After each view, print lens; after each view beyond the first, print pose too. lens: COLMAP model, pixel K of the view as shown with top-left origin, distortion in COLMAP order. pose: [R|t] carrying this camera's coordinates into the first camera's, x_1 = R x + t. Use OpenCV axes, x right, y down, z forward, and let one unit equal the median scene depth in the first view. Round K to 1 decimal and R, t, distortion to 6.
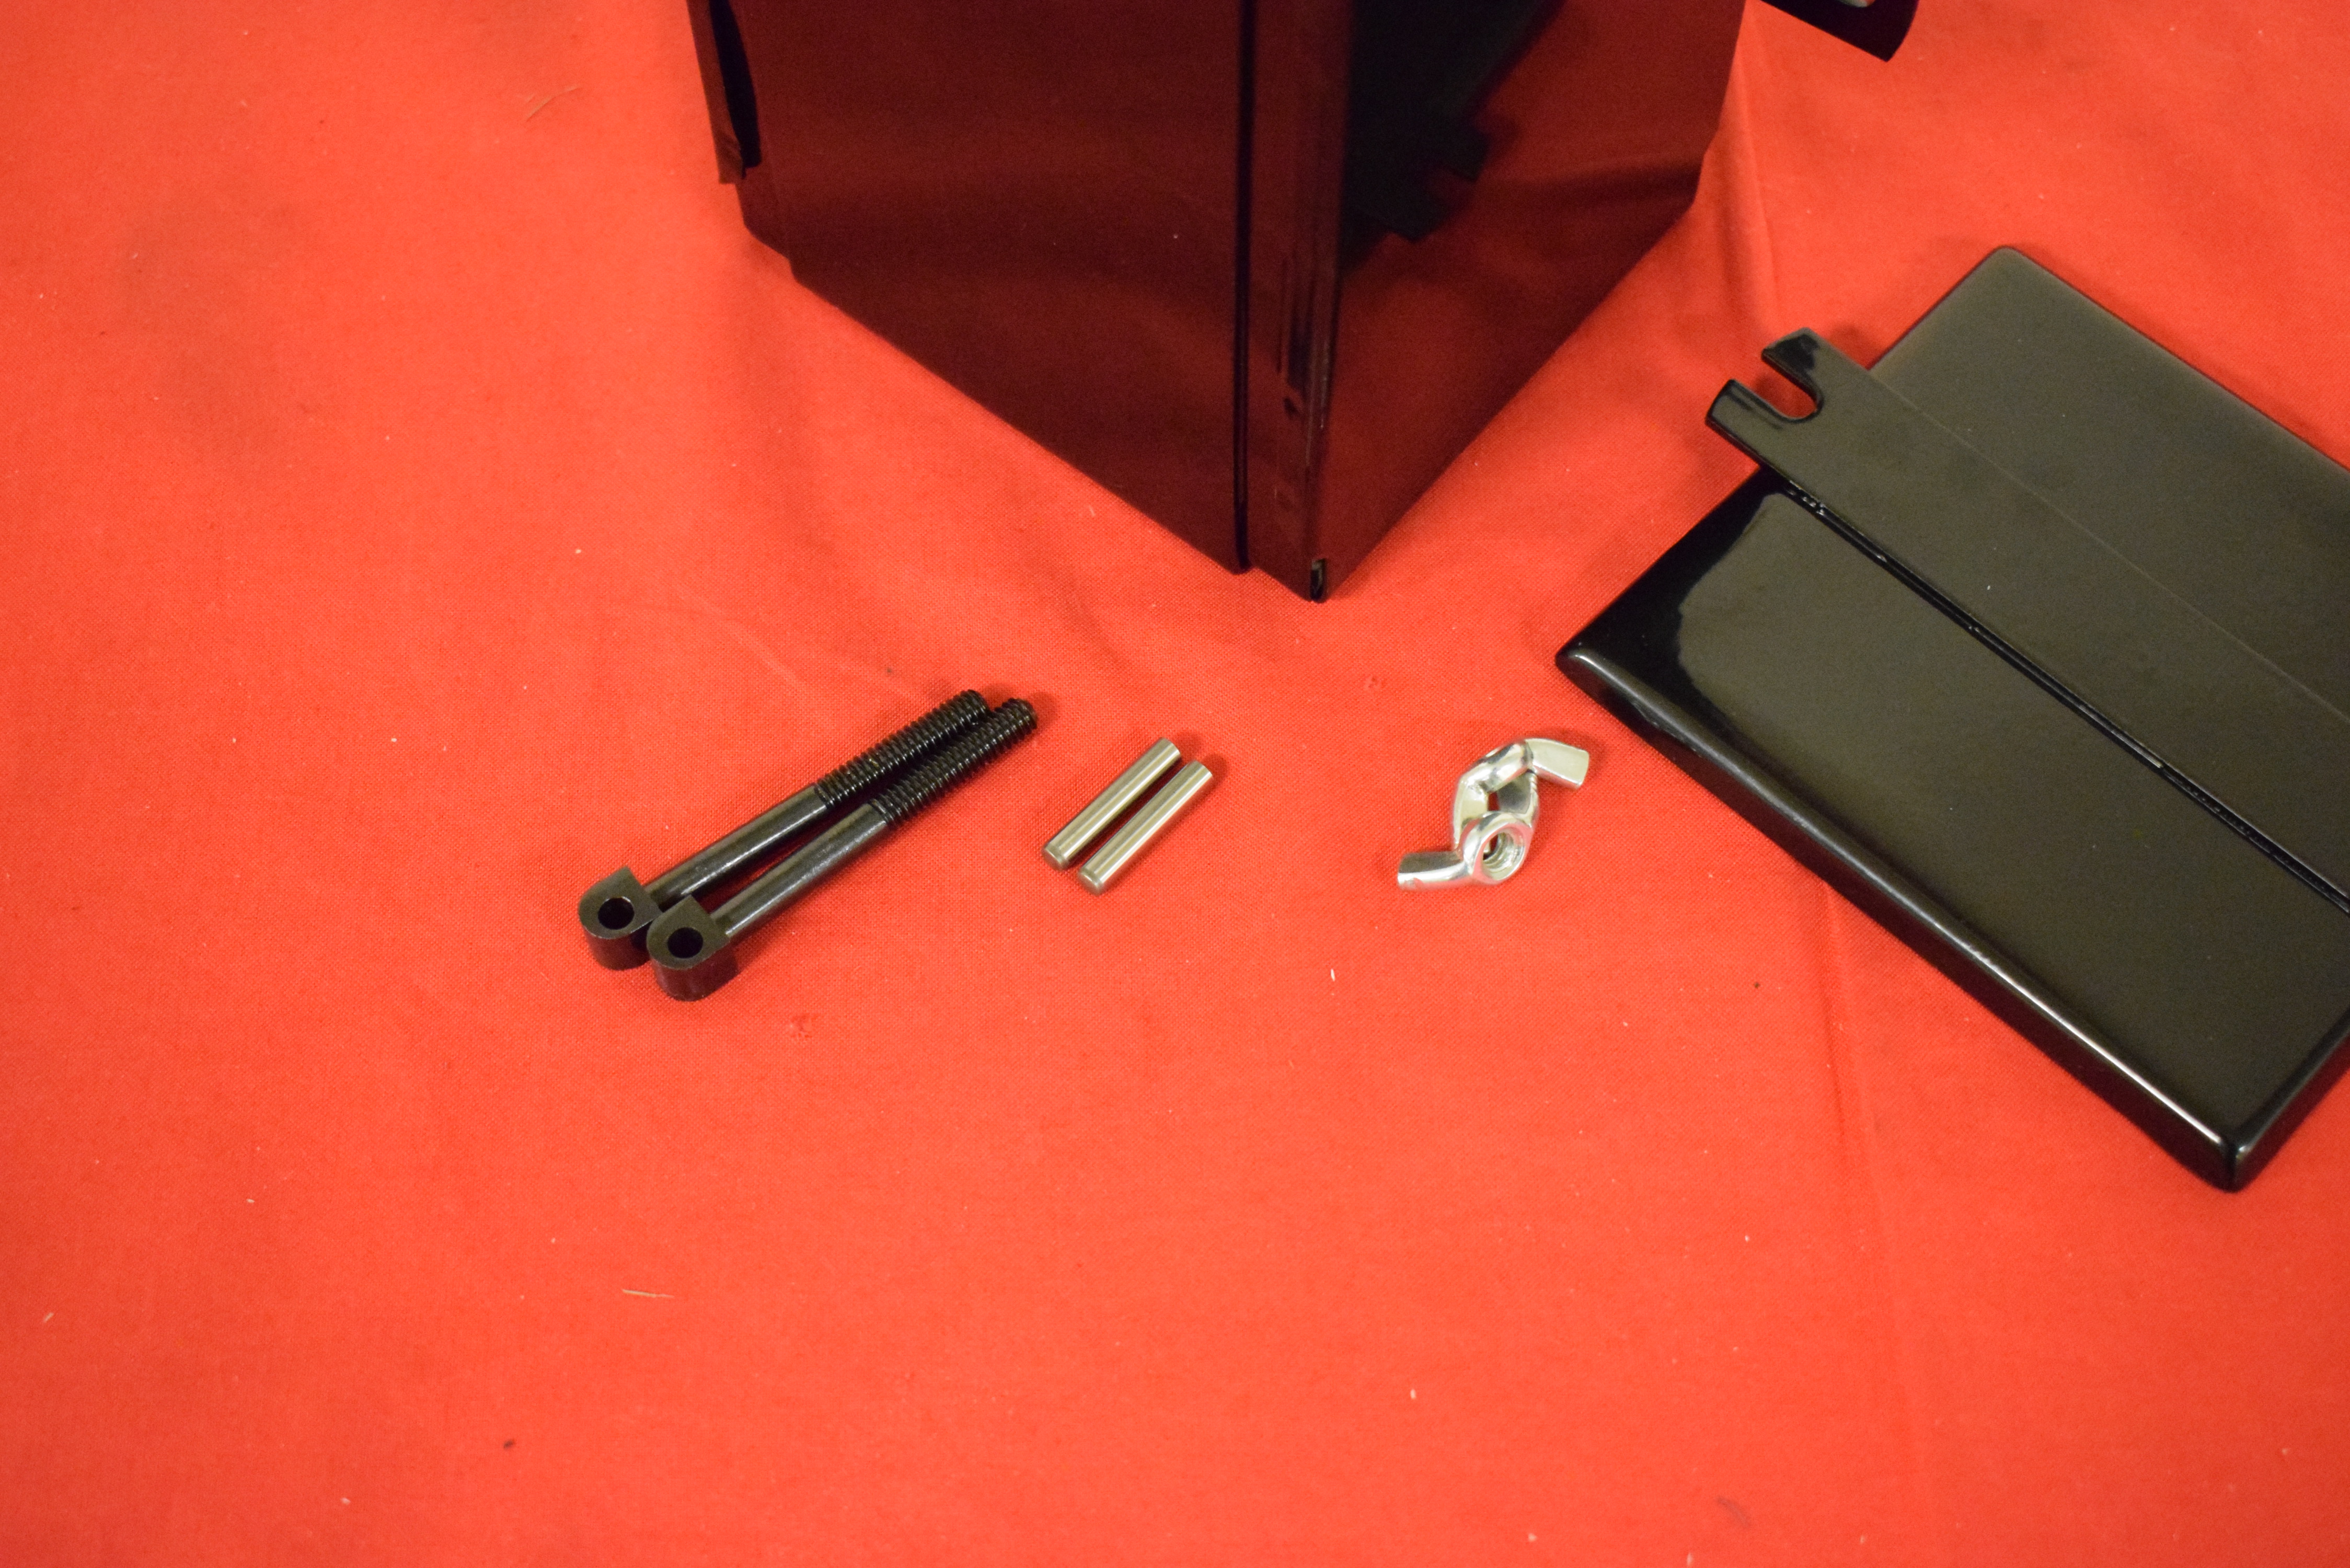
lens RADIAL K [[3149.7, 0, 1274.6], [0, 3149.7, 780.7], [0, 0, 1]] dist [-0.041208, -0.030679]
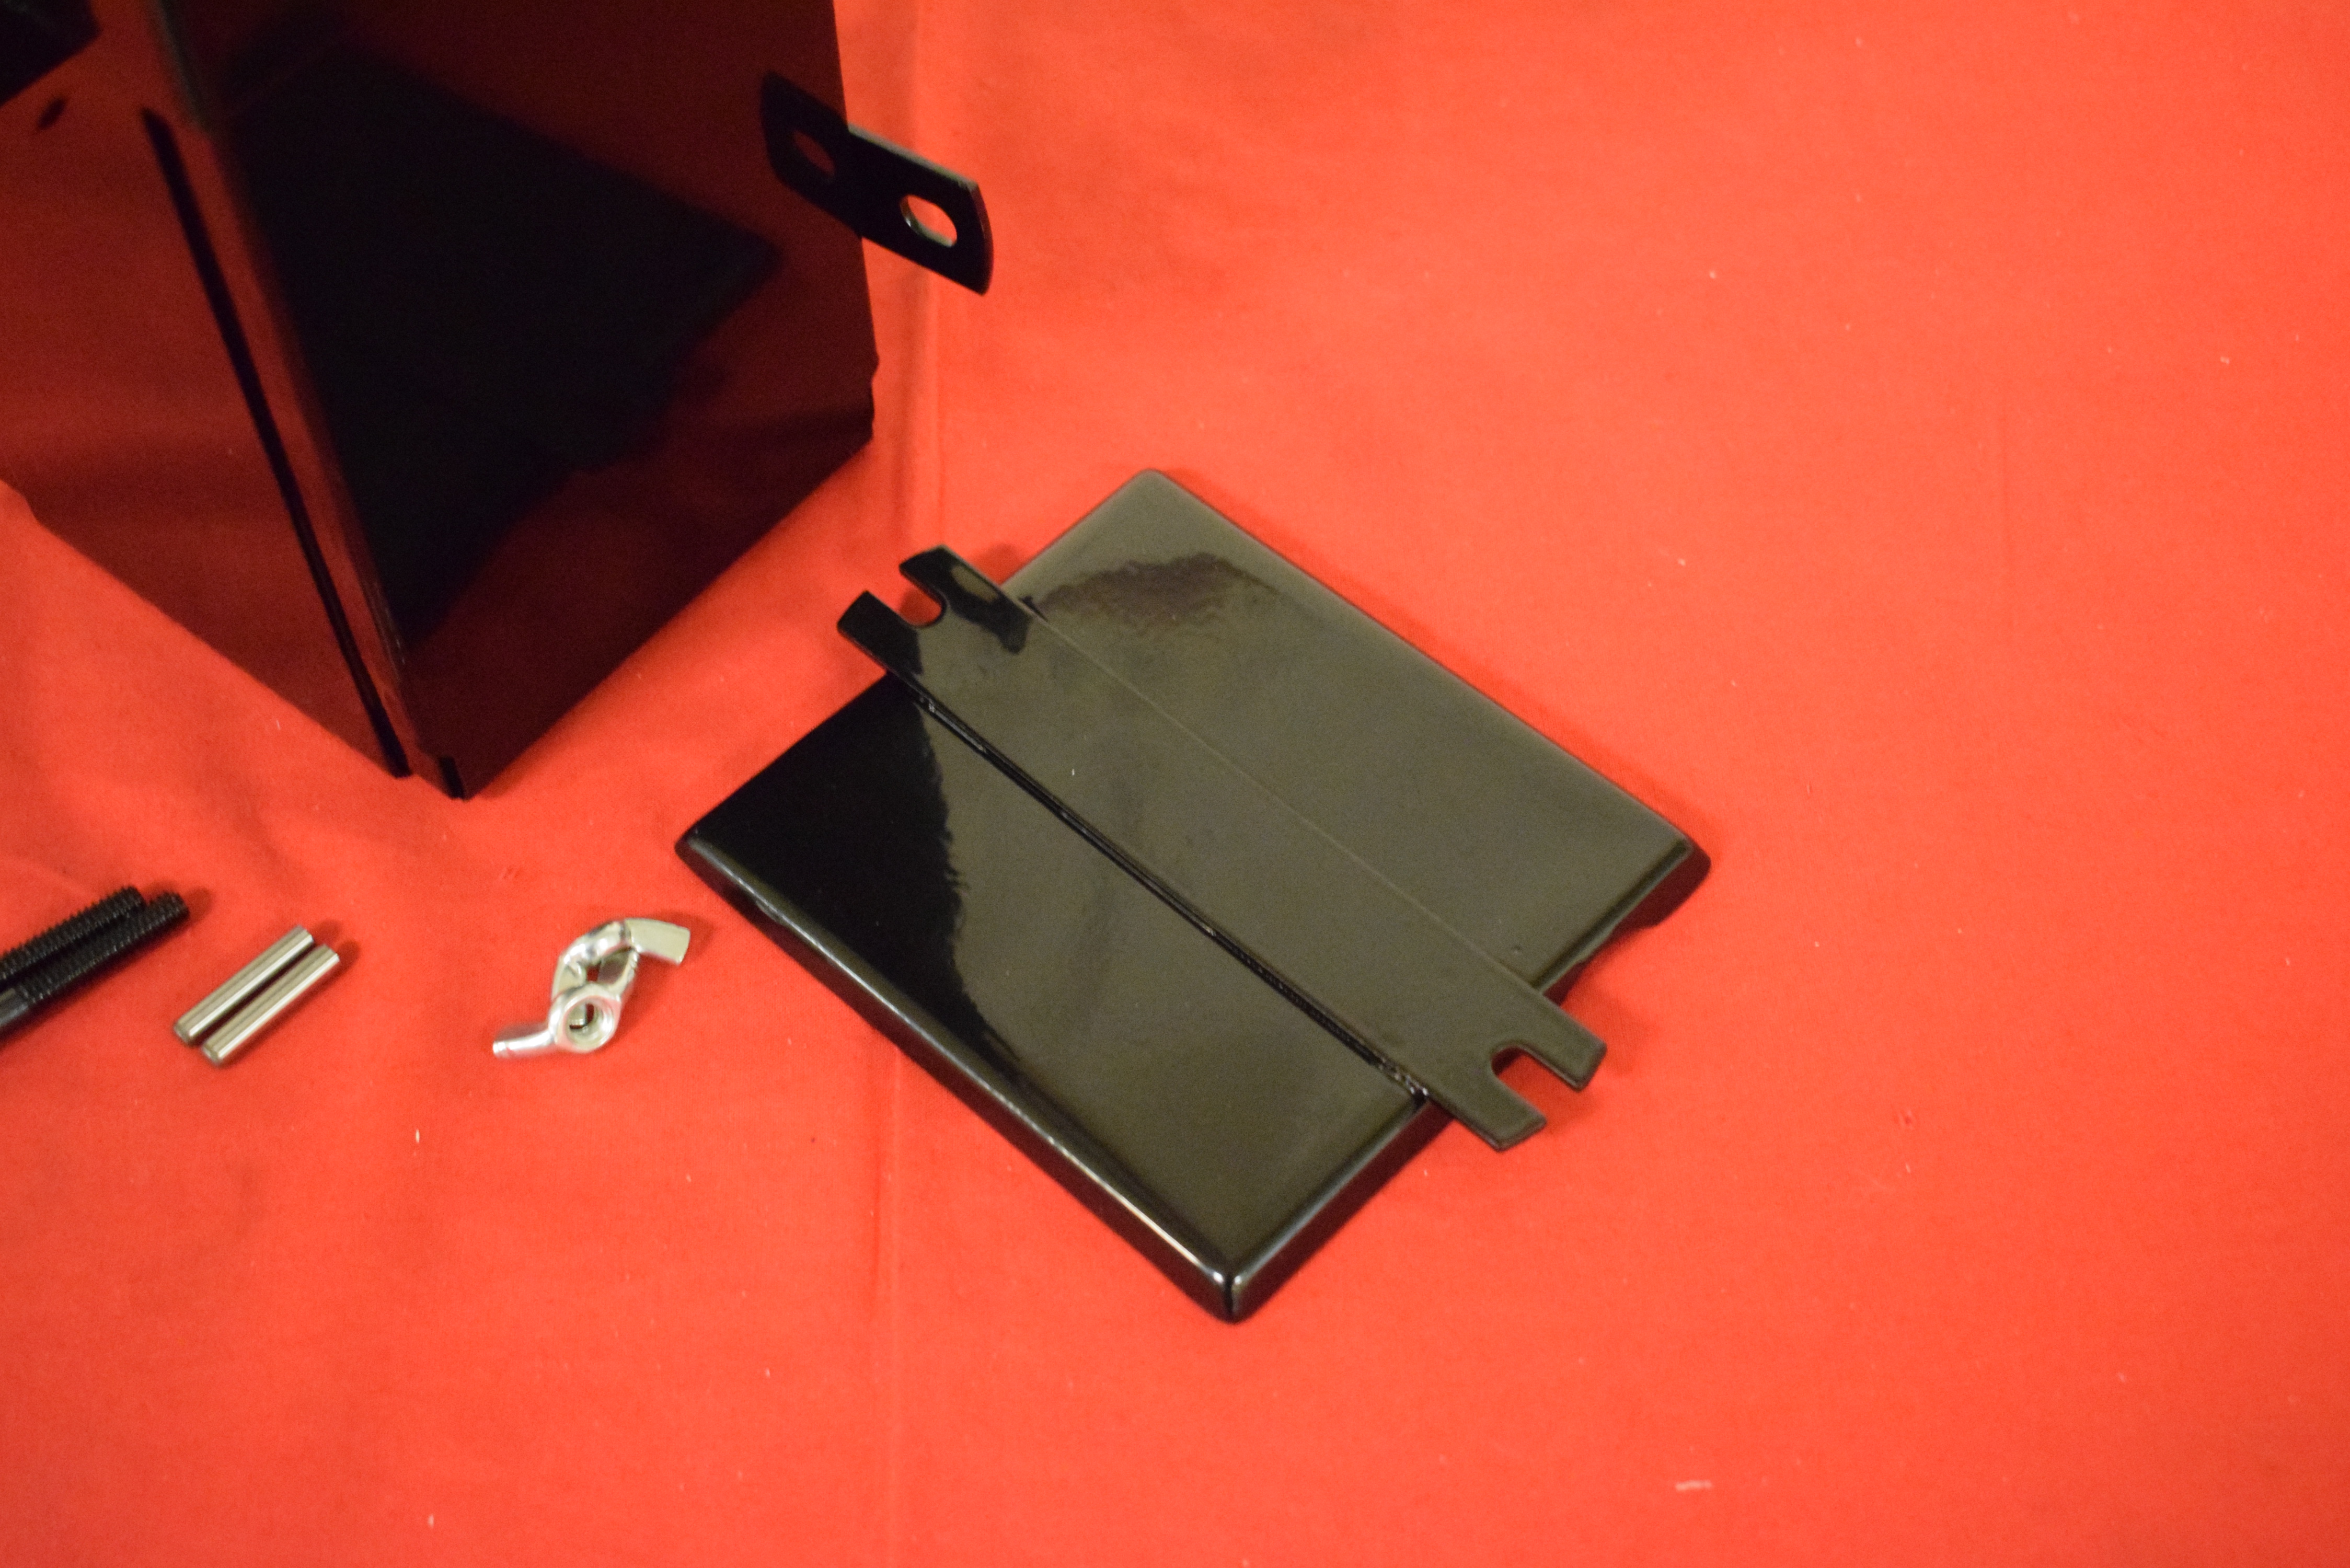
lens RADIAL K [[3149.7, 0, 1274.6], [0, 3149.7, 780.7], [0, 0, 1]] dist [-0.041208, -0.030679]
pose [[0.999820, -0.018924, 0.000982, 0.296204], [0.018911, 0.993124, -0.115534, 0.066970], [0.001211, 0.115531, 0.993303, -0.065678]]
